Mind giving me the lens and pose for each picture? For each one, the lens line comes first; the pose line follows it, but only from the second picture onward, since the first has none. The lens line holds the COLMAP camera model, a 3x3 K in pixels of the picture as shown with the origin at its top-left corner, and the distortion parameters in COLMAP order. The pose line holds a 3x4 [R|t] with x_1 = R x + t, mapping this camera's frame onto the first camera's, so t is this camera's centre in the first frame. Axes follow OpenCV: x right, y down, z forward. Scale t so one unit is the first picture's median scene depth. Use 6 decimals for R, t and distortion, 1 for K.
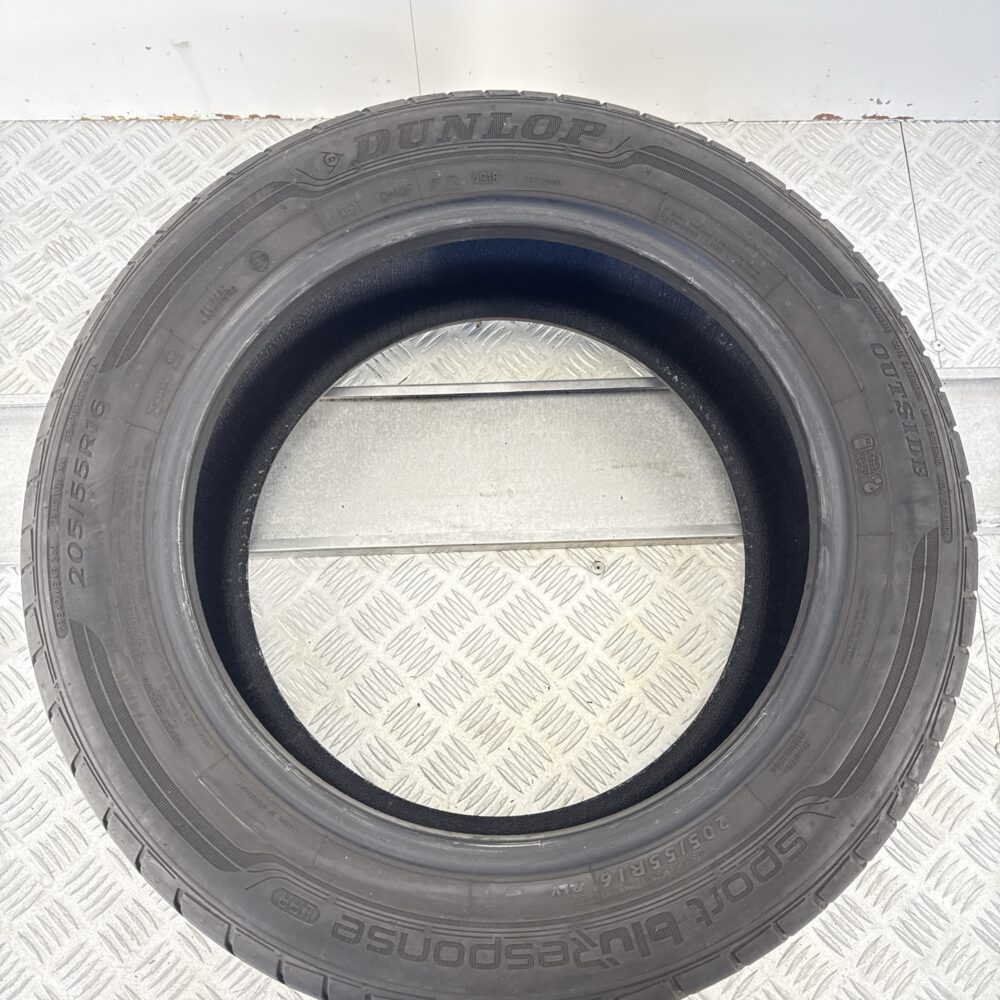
lens RADIAL K [[967.4, 0, 500.0], [0, 967.4, 500.0], [0, 0, 1]] dist [0.175950, -0.417968]
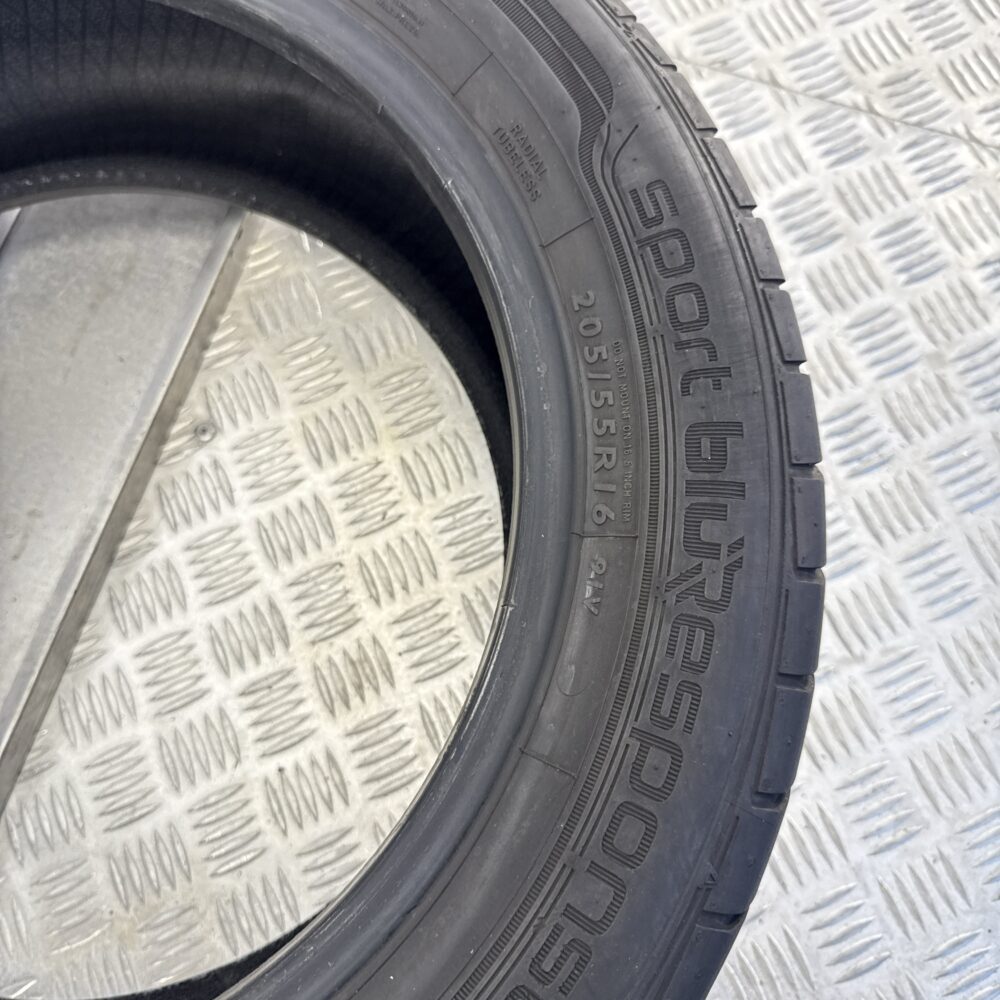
lens RADIAL K [[967.4, 0, 500.0], [0, 967.4, 500.0], [0, 0, 1]] dist [0.175950, -0.417968]
pose [[0.353342, -0.905670, 0.234332, -0.025965], [0.907189, 0.392879, 0.150514, 0.177454], [-0.228380, 0.159400, 0.960434, 0.346608]]
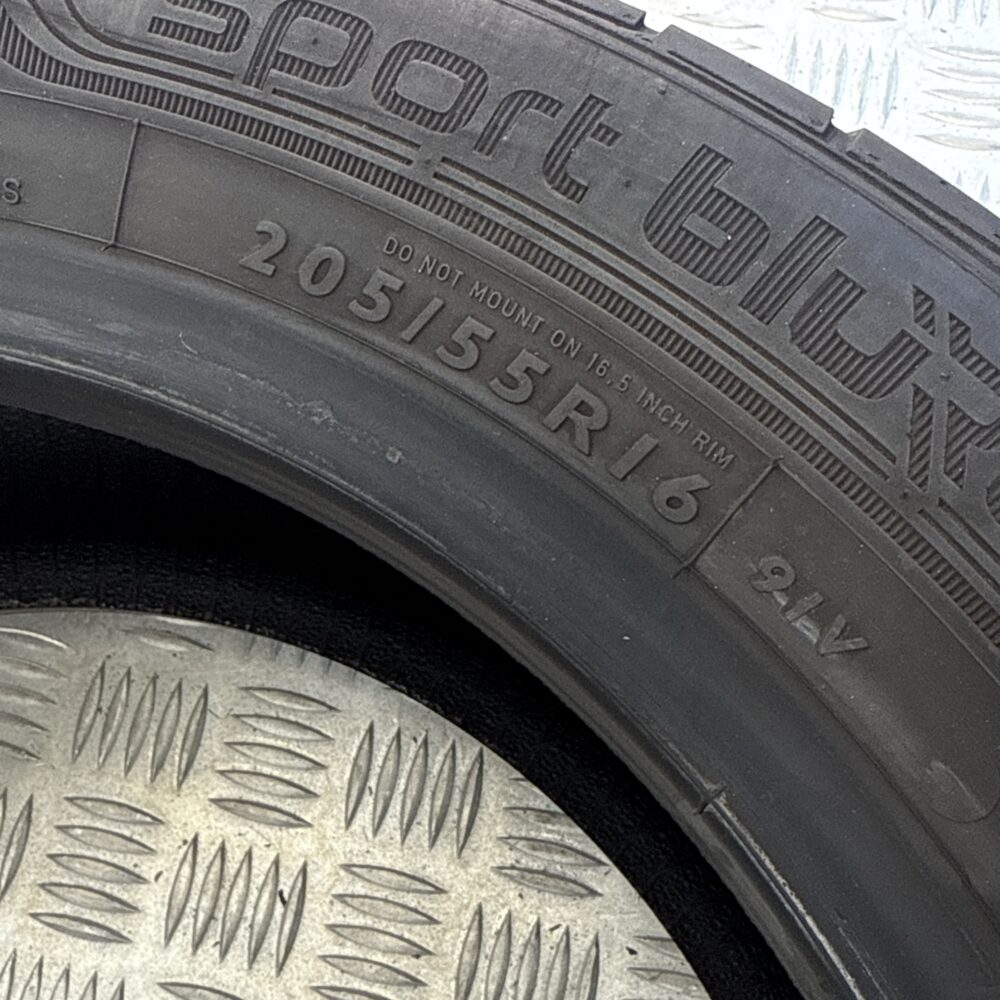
lens RADIAL K [[1328.6, 0, 500.0], [0, 1328.6, 500.0], [0, 0, 1]] dist [0.025596, -0.095984]
pose [[-0.524387, -0.795438, 0.303804, 0.020813], [0.836548, -0.414756, 0.358002, 0.163801], [-0.158764, 0.441878, 0.882914, 0.514490]]
